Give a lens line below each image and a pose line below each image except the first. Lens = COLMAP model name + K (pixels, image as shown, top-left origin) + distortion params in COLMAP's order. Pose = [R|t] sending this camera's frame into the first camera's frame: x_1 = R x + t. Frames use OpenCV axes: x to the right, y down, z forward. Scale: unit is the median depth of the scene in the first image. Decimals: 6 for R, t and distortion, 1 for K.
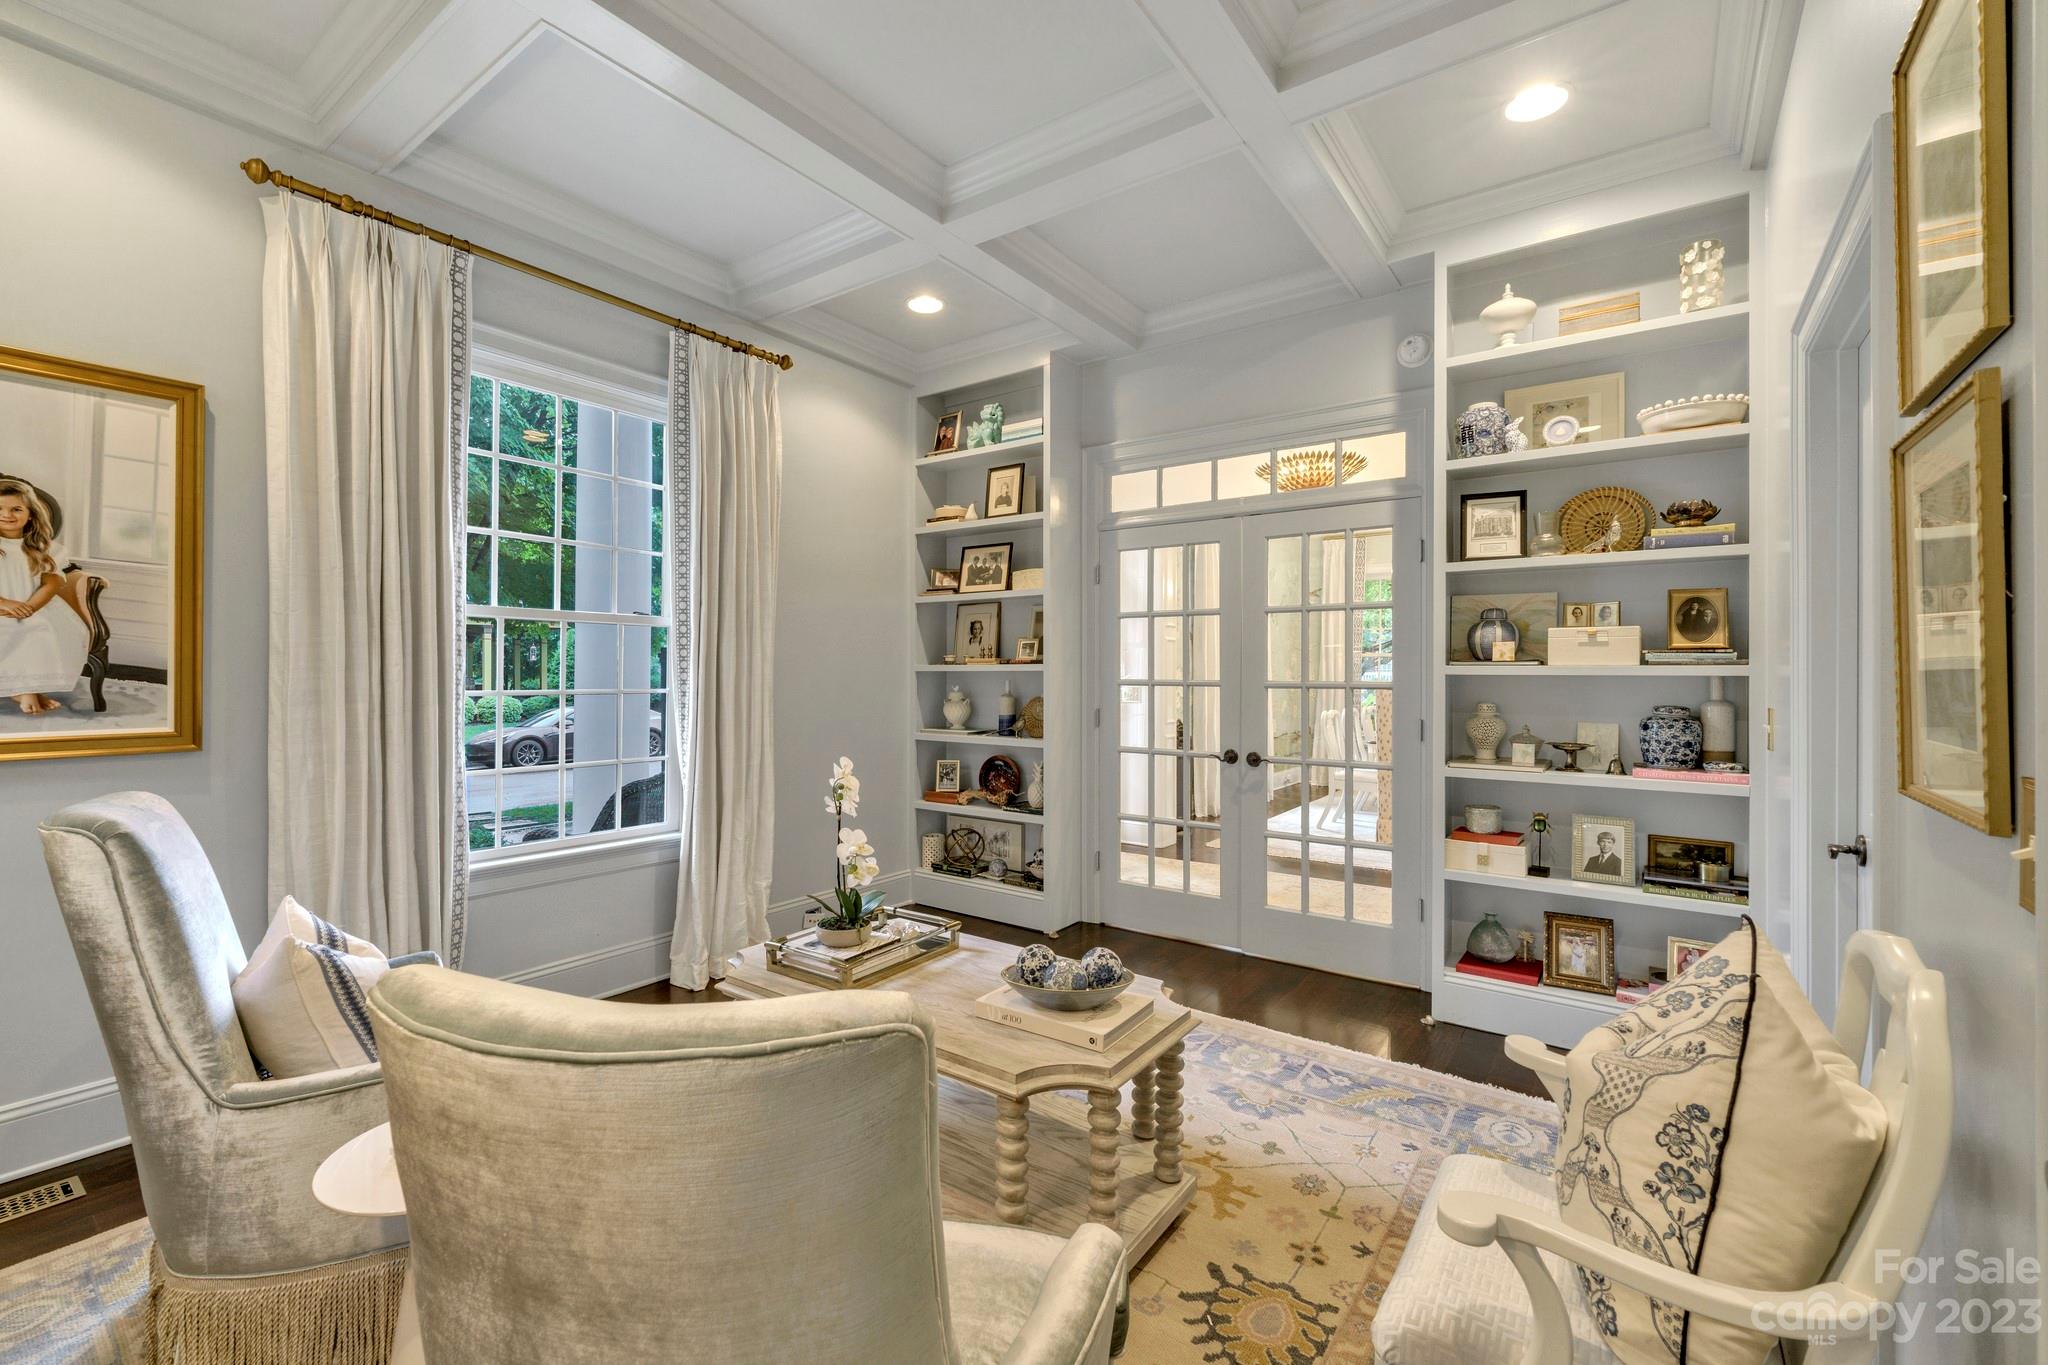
lens RADIAL K [[870.6, 0, 1024.0], [0, 870.6, 678.1], [0, 0, 1]] dist [-0.000065, -0.000108]
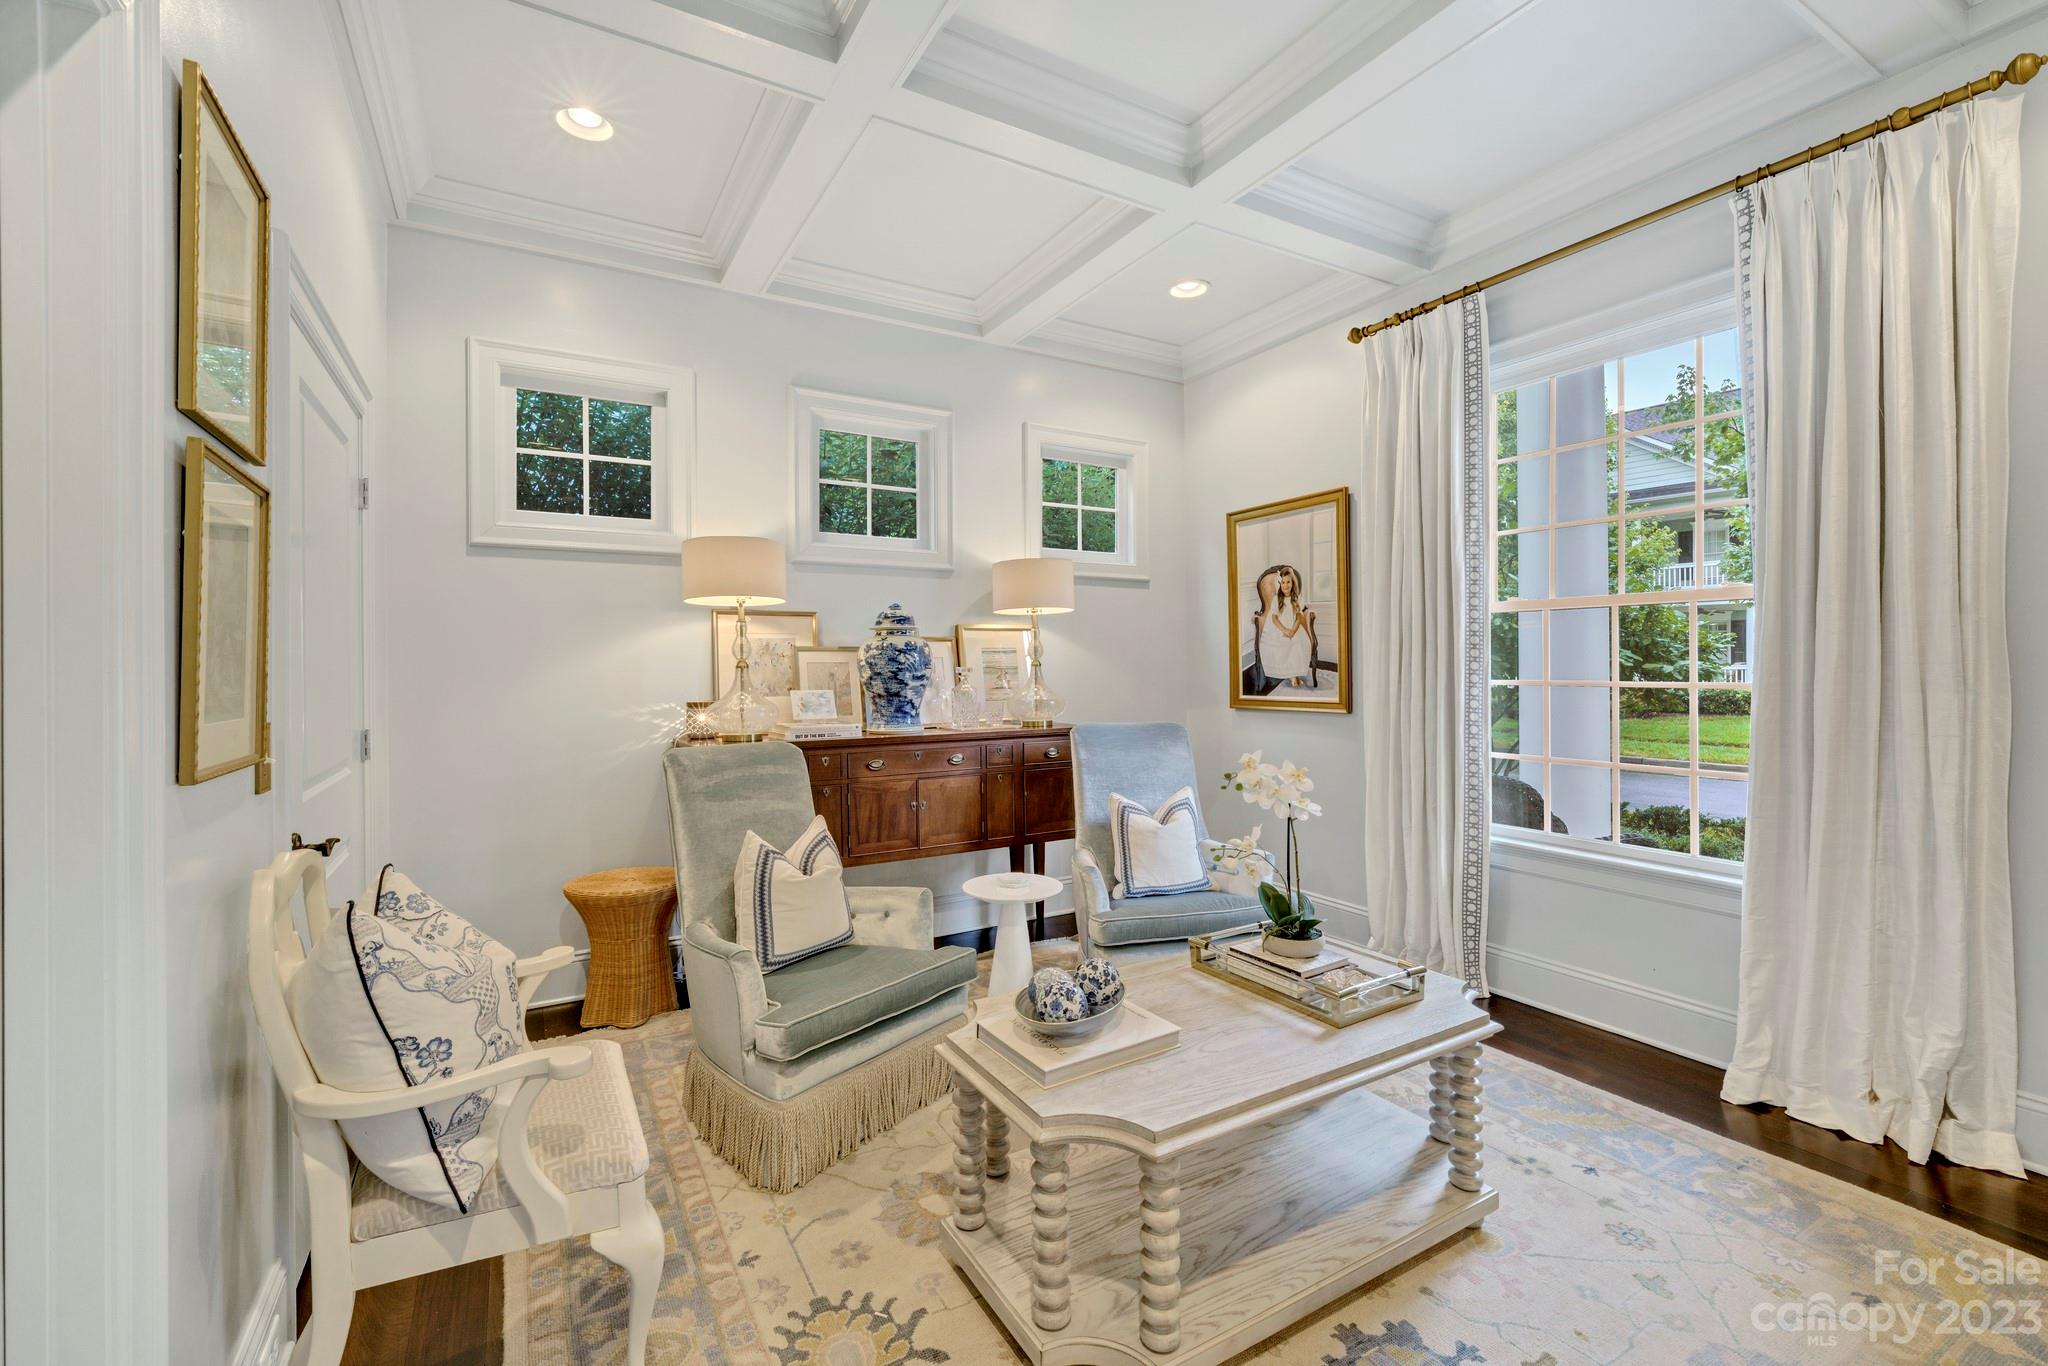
lens RADIAL K [[871.5, 0, 1034.7], [0, 871.5, 664.7], [0, 0, 1]] dist [0.001785, 0.000218]
pose [[-0.399111, -0.002770, -0.916899, 0.500542], [0.002545, 0.999988, -0.004129, -0.001256], [0.916899, -0.003981, -0.399099, 0.736992]]
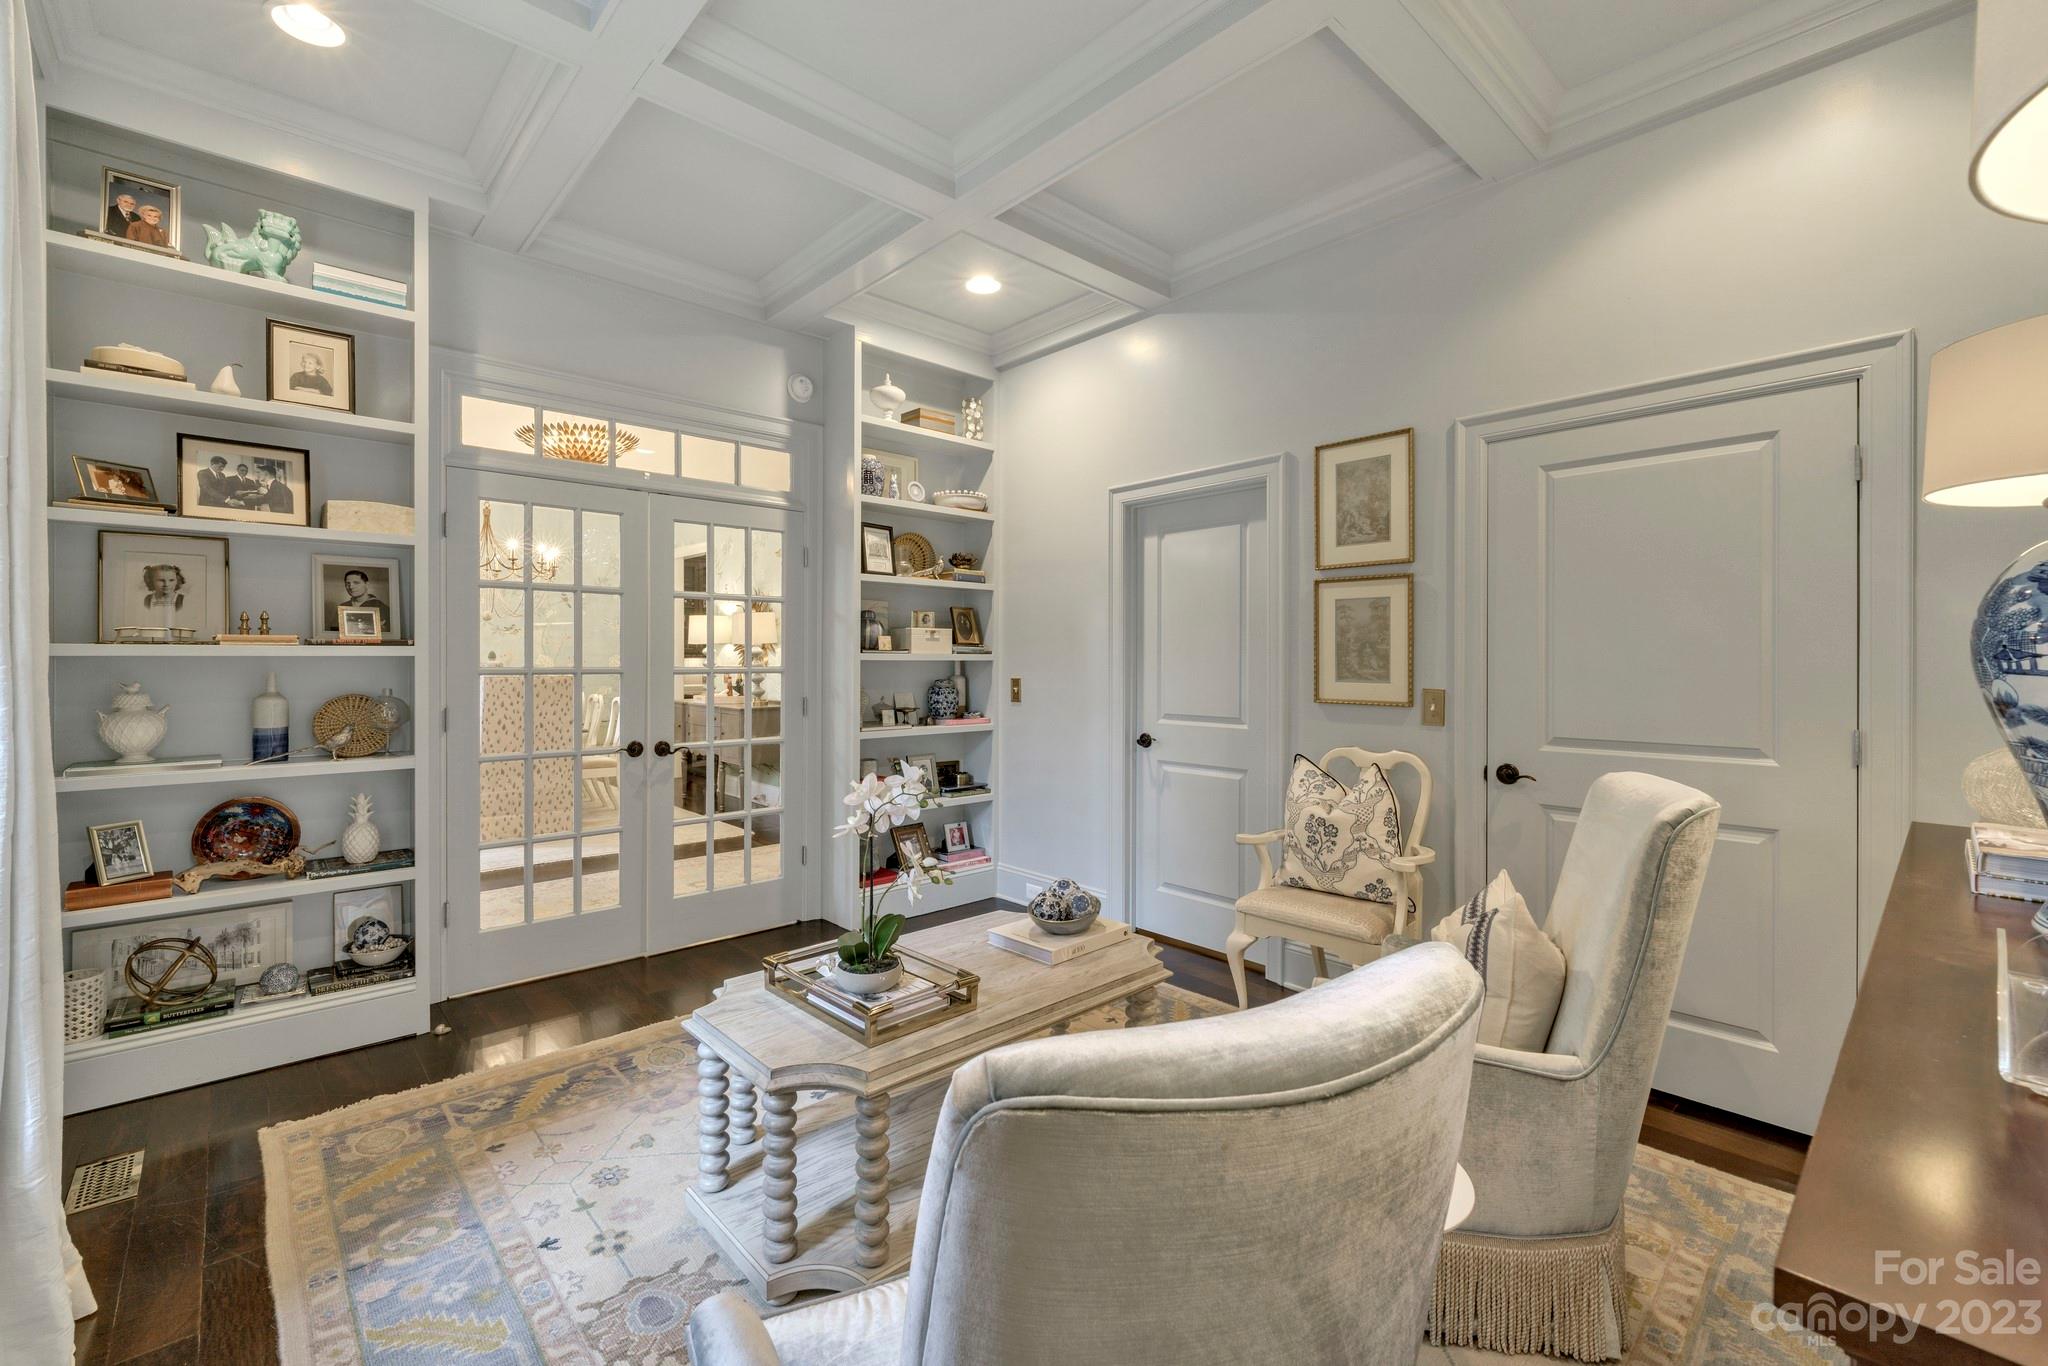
lens RADIAL K [[867.2, 0, 1026.1], [0, 867.2, 672.7], [0, 0, 1]] dist [-0.002593, -0.000351]
pose [[0.192679, -0.016766, 0.981119, -0.658077], [0.004754, 0.999858, 0.016153, -0.004440], [-0.981250, 0.001552, 0.192731, 0.466040]]
